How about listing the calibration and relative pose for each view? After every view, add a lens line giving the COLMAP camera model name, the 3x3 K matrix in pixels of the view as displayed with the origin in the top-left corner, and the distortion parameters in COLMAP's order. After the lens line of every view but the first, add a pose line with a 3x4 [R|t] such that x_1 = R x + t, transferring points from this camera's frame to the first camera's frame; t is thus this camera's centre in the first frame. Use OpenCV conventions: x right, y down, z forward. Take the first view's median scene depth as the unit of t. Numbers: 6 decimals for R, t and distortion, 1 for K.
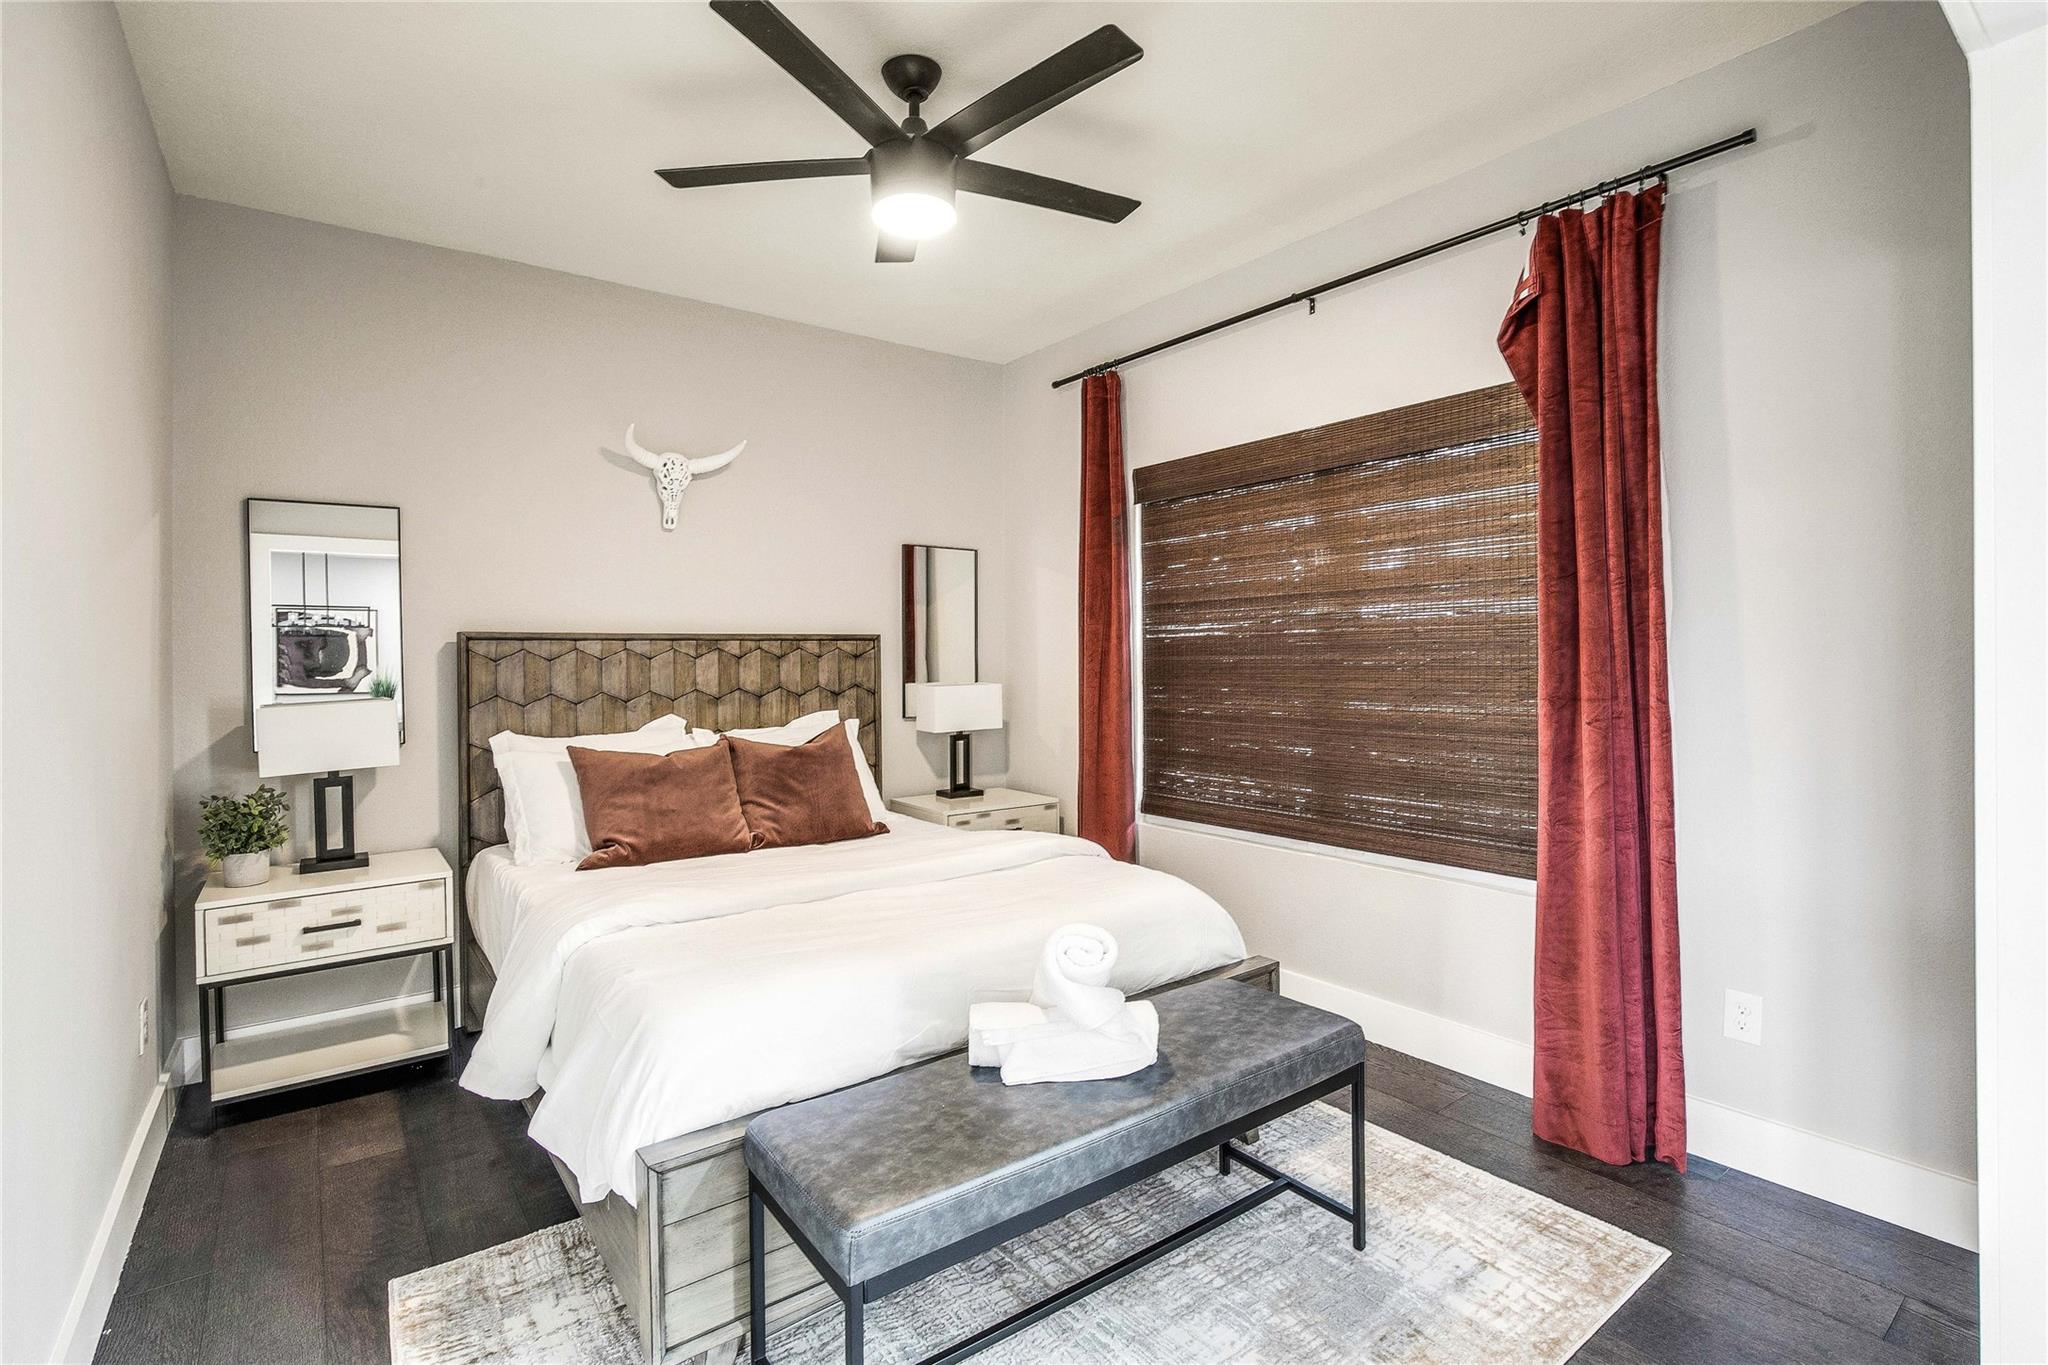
lens RADIAL K [[946.4, 0, 1016.5], [0, 946.4, 666.9], [0, 0, 1]] dist [-0.021909, 0.006886]
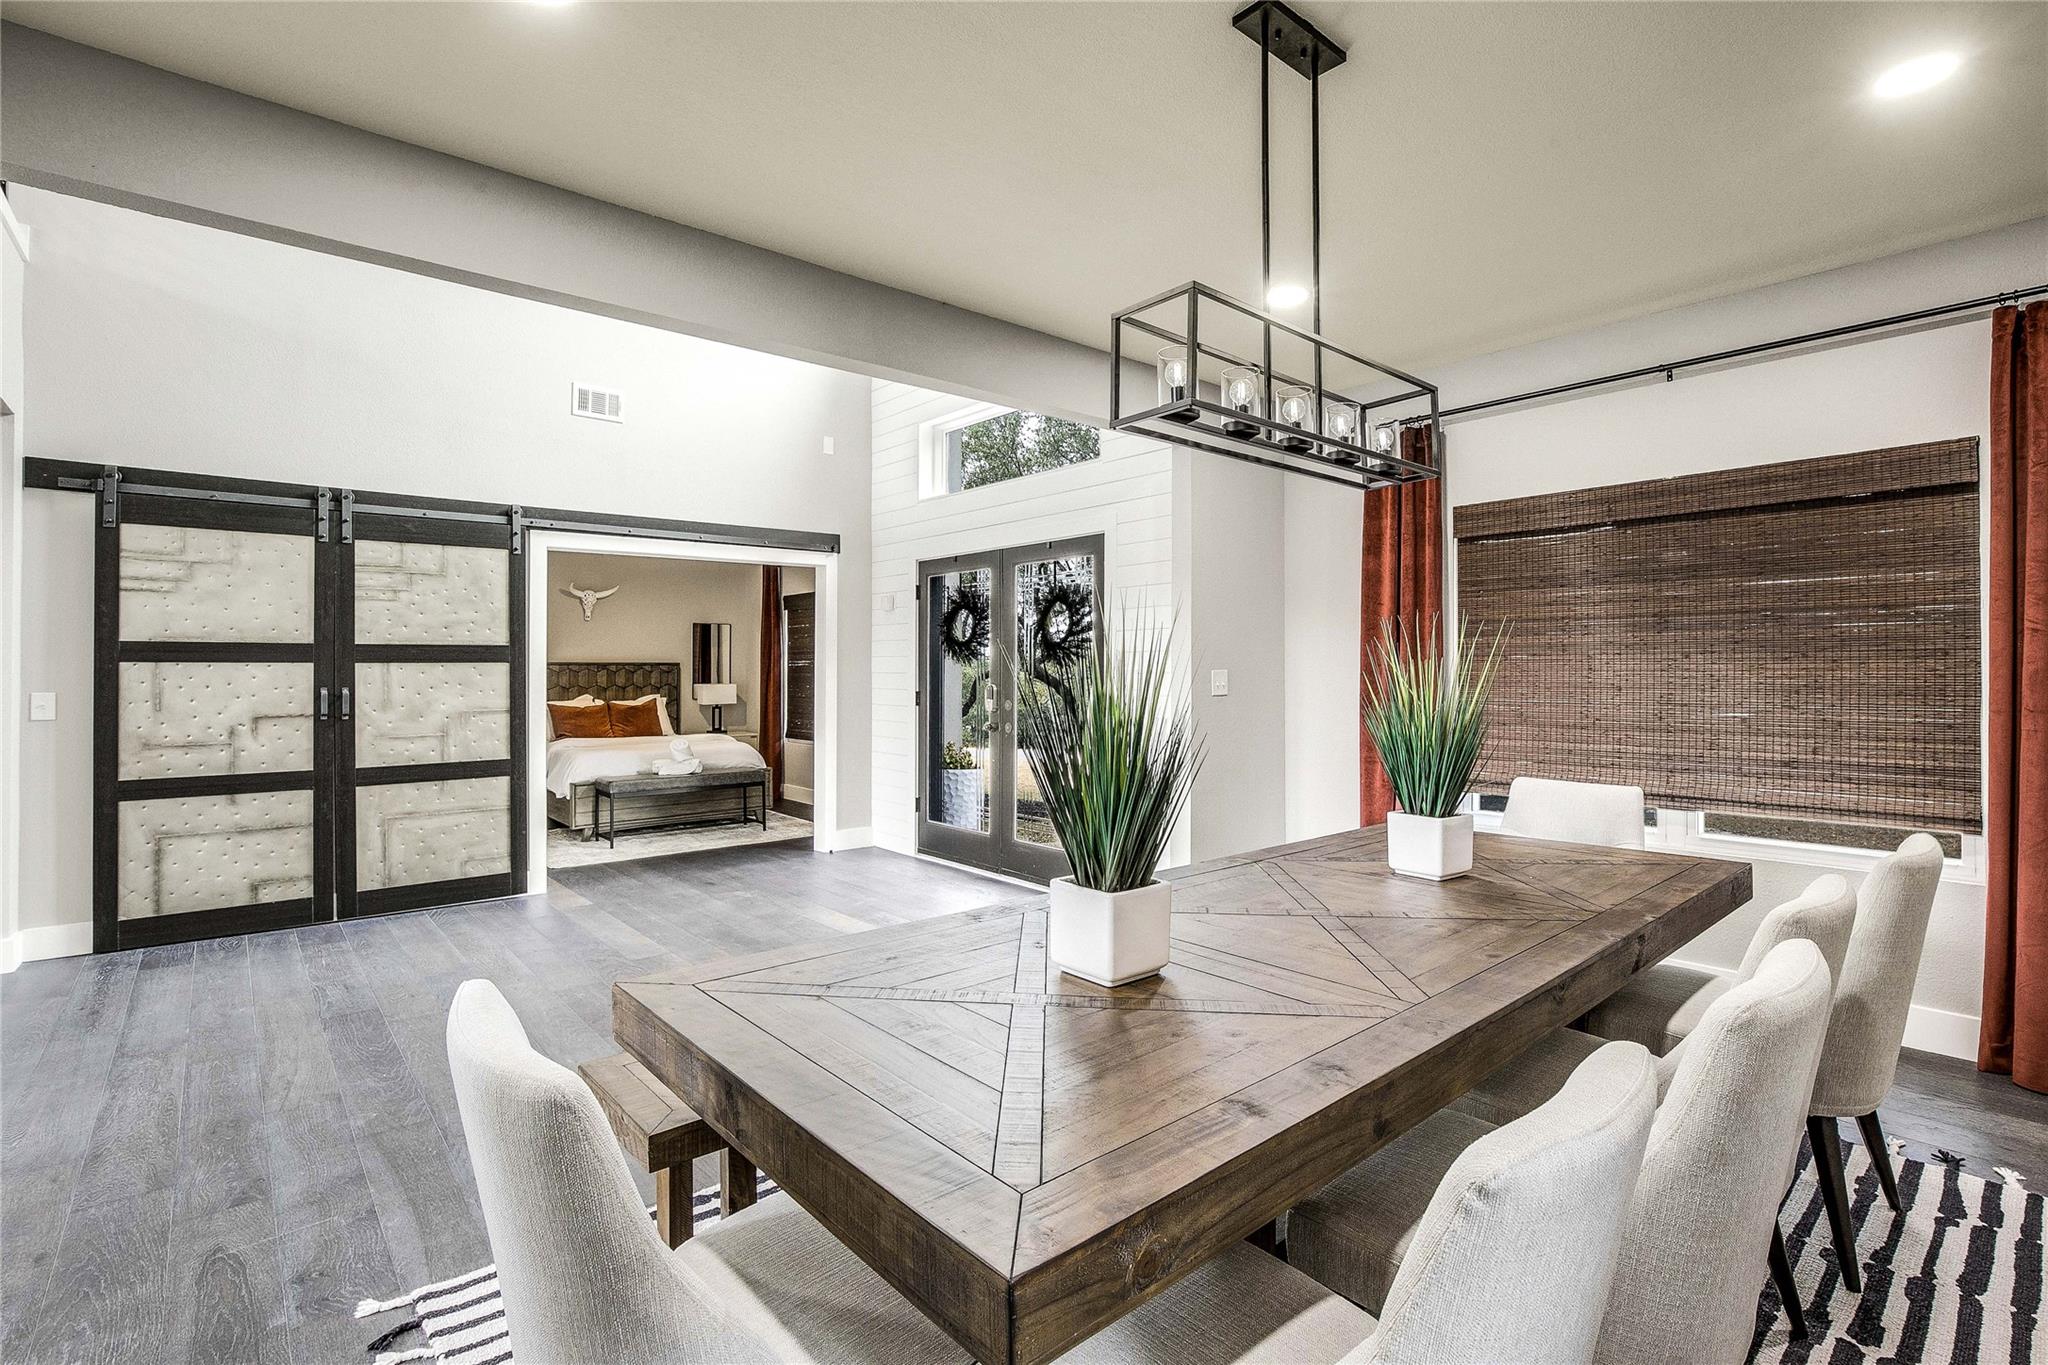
lens RADIAL K [[946.4, 0, 1031.5], [0, 946.4, 678.4], [0, 0, 1]] dist [-0.021909, 0.006886]
pose [[0.997943, 0.009695, 0.063365, 0.624559], [-0.009747, 0.999952, 0.000515, -0.005676], [-0.063357, -0.001131, 0.997990, -1.505543]]
